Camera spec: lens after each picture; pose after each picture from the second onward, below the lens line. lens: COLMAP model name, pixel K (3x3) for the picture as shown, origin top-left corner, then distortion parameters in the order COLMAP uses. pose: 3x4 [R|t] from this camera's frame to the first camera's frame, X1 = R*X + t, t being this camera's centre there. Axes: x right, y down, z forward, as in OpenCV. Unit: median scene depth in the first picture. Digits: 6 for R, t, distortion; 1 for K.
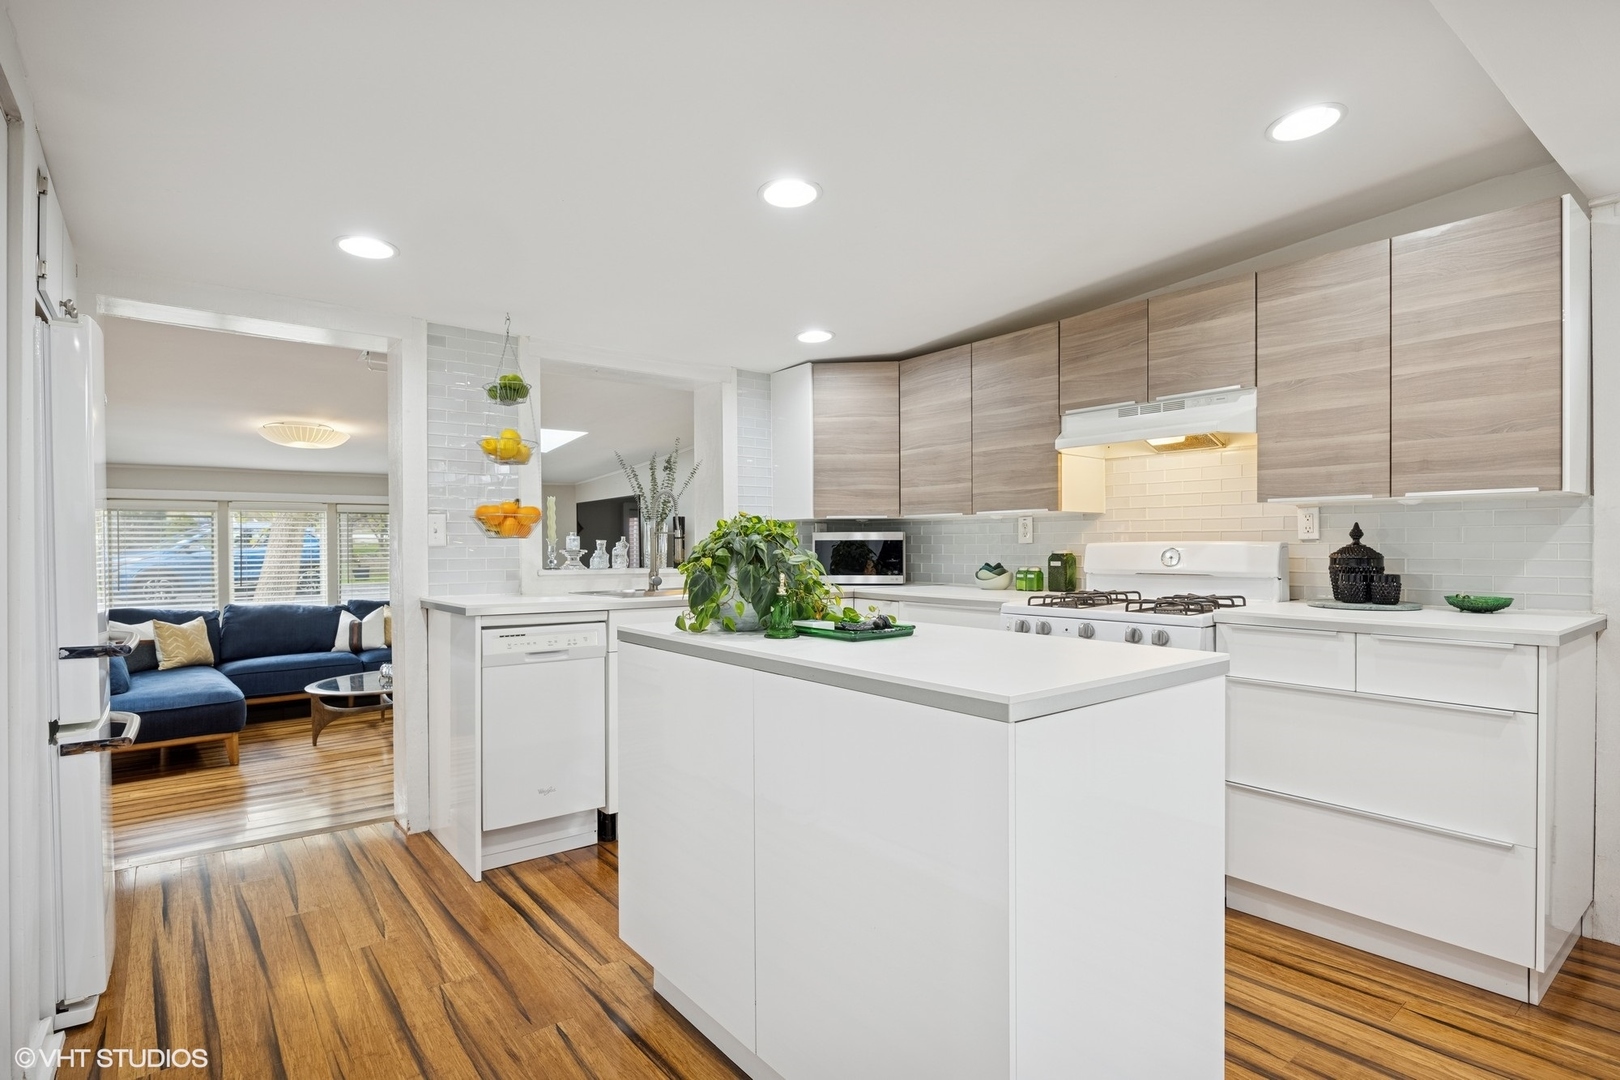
lens RADIAL K [[817.9, 0, 819.4], [0, 817.9, 550.1], [0, 0, 1]] dist [-0.012364, 0.000222]
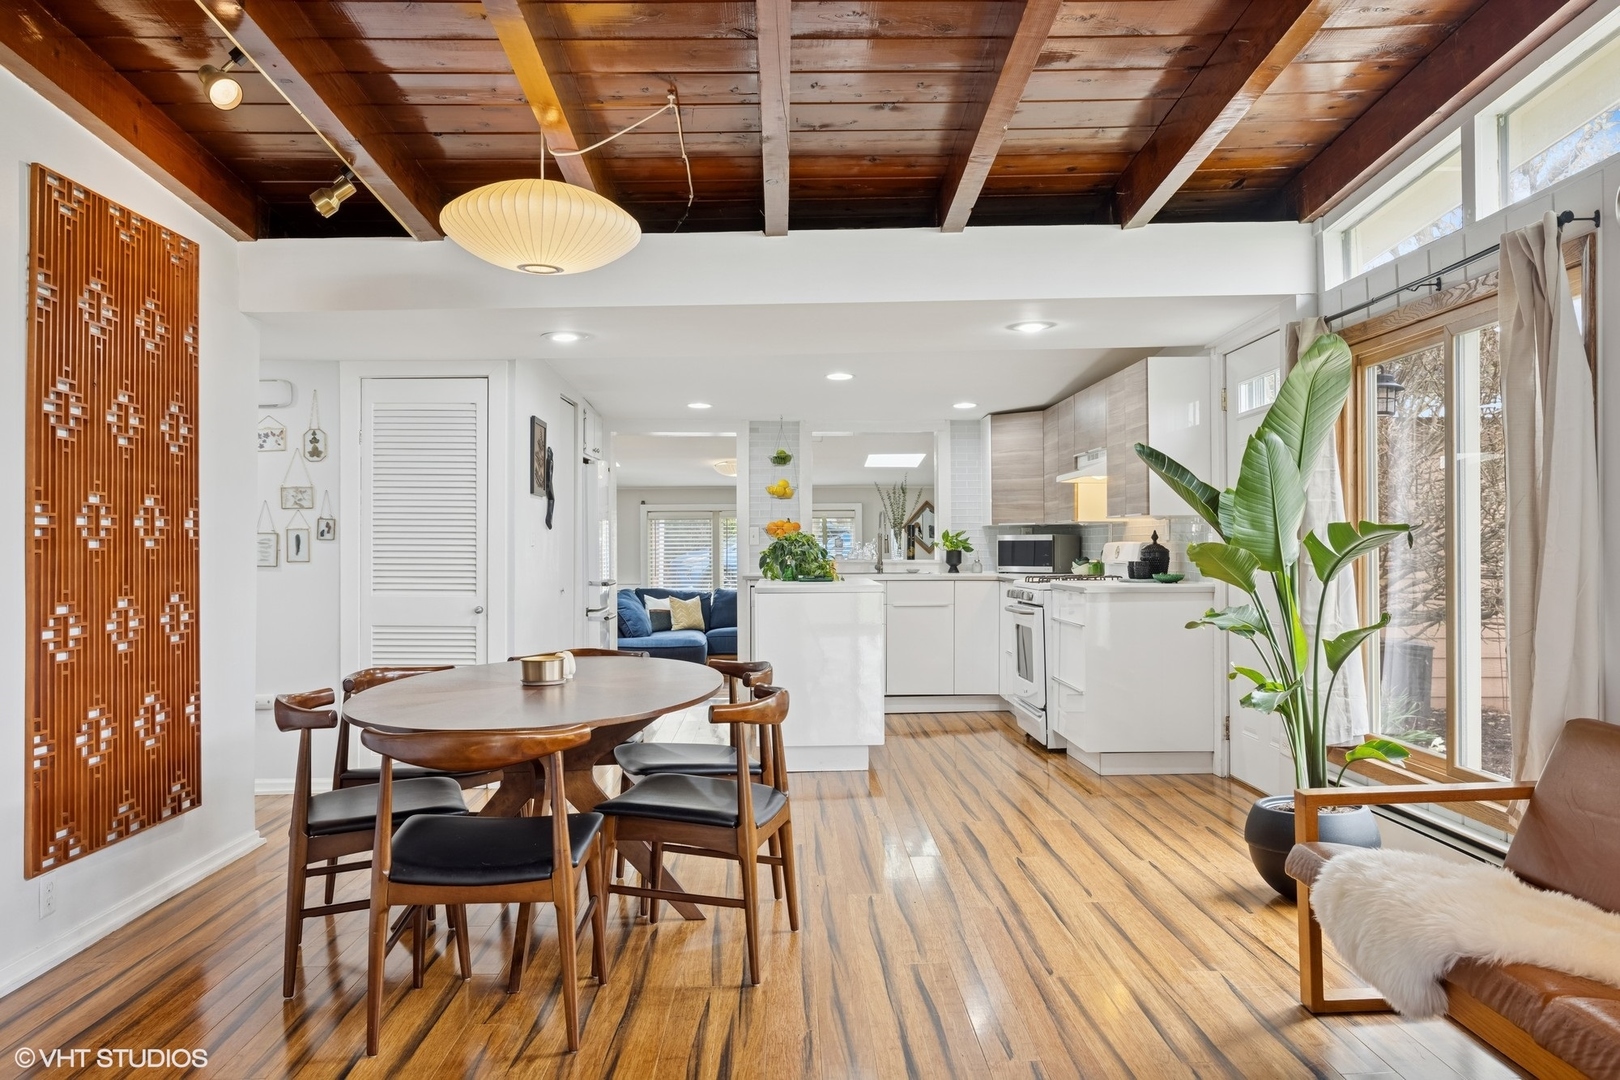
lens RADIAL K [[1310.6, 0, 810.3], [0, 1310.6, 533.9], [0, 0, 1]] dist [0.004245, 0.005163]
pose [[0.794939, -0.006149, -0.606659, 1.355989], [-0.000921, 0.999935, -0.011341, 0.002785], [0.606689, 0.009574, 0.794881, -1.198091]]
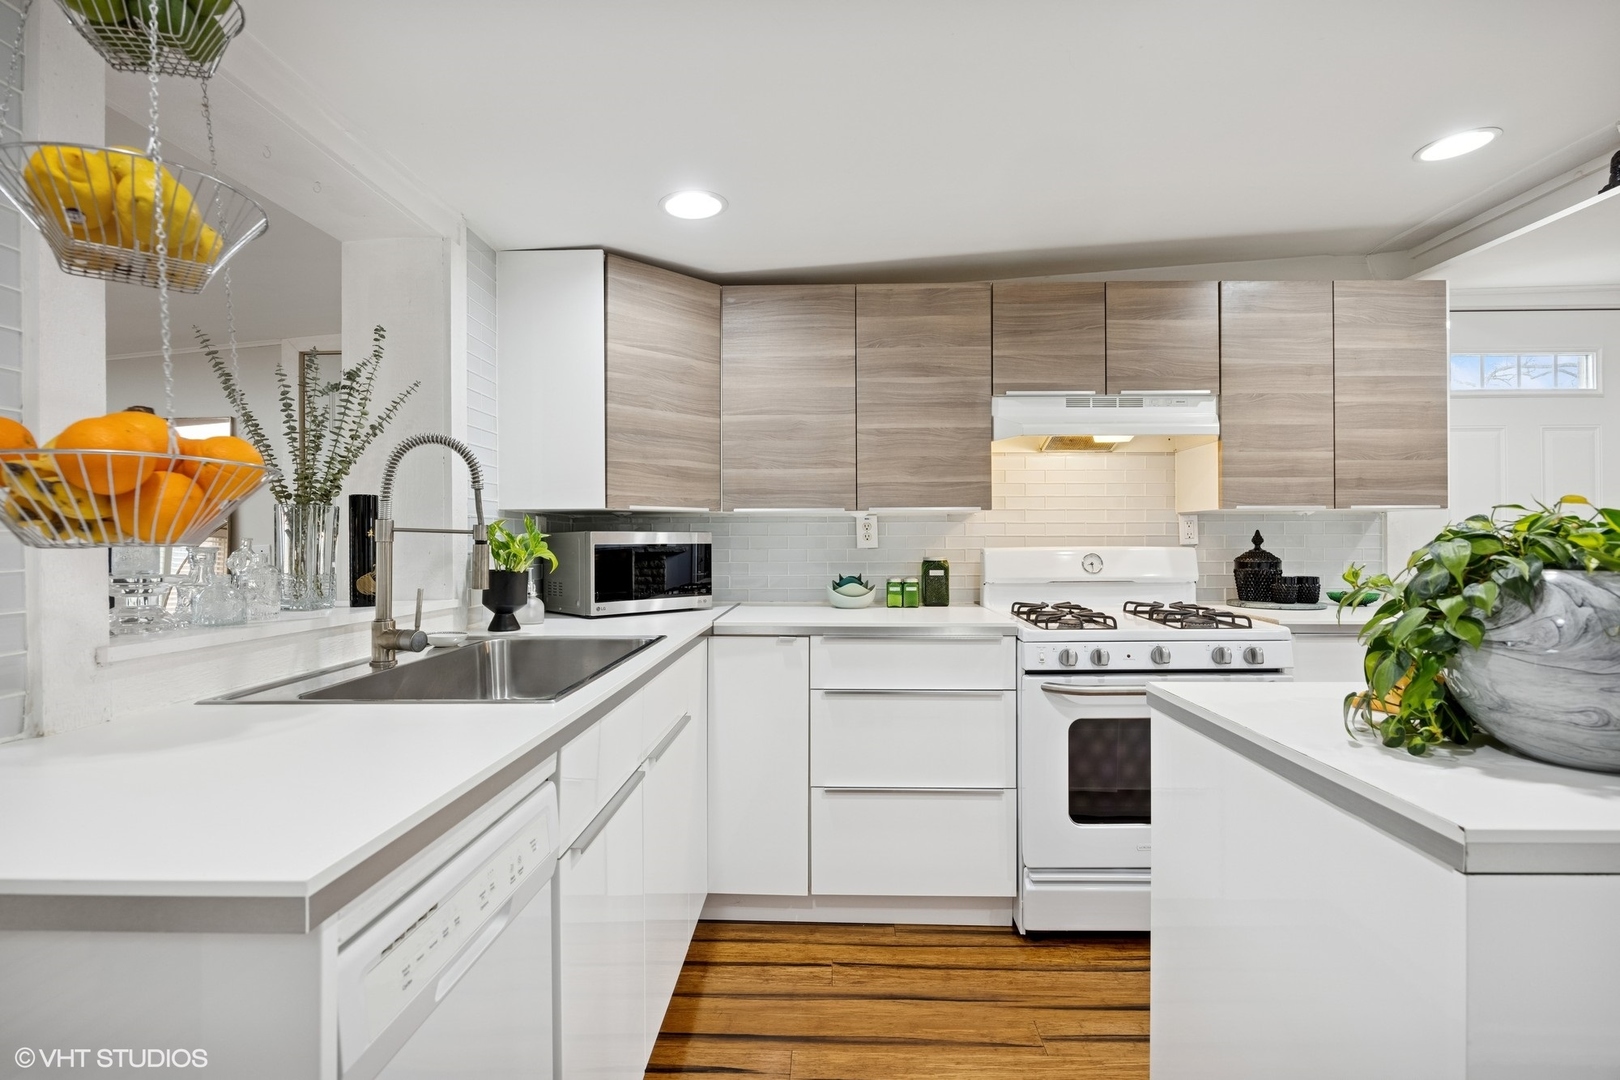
lens RADIAL K [[761.3, 0, 814.4], [0, 761.3, 535.0], [0, 0, 1]] dist [-0.013959, 0.000779]
pose [[0.643777, 0.006914, 0.765182, -0.411180], [0.004992, 0.999900, -0.013235, -0.013187], [-0.765197, 0.012340, 0.643678, 0.634247]]
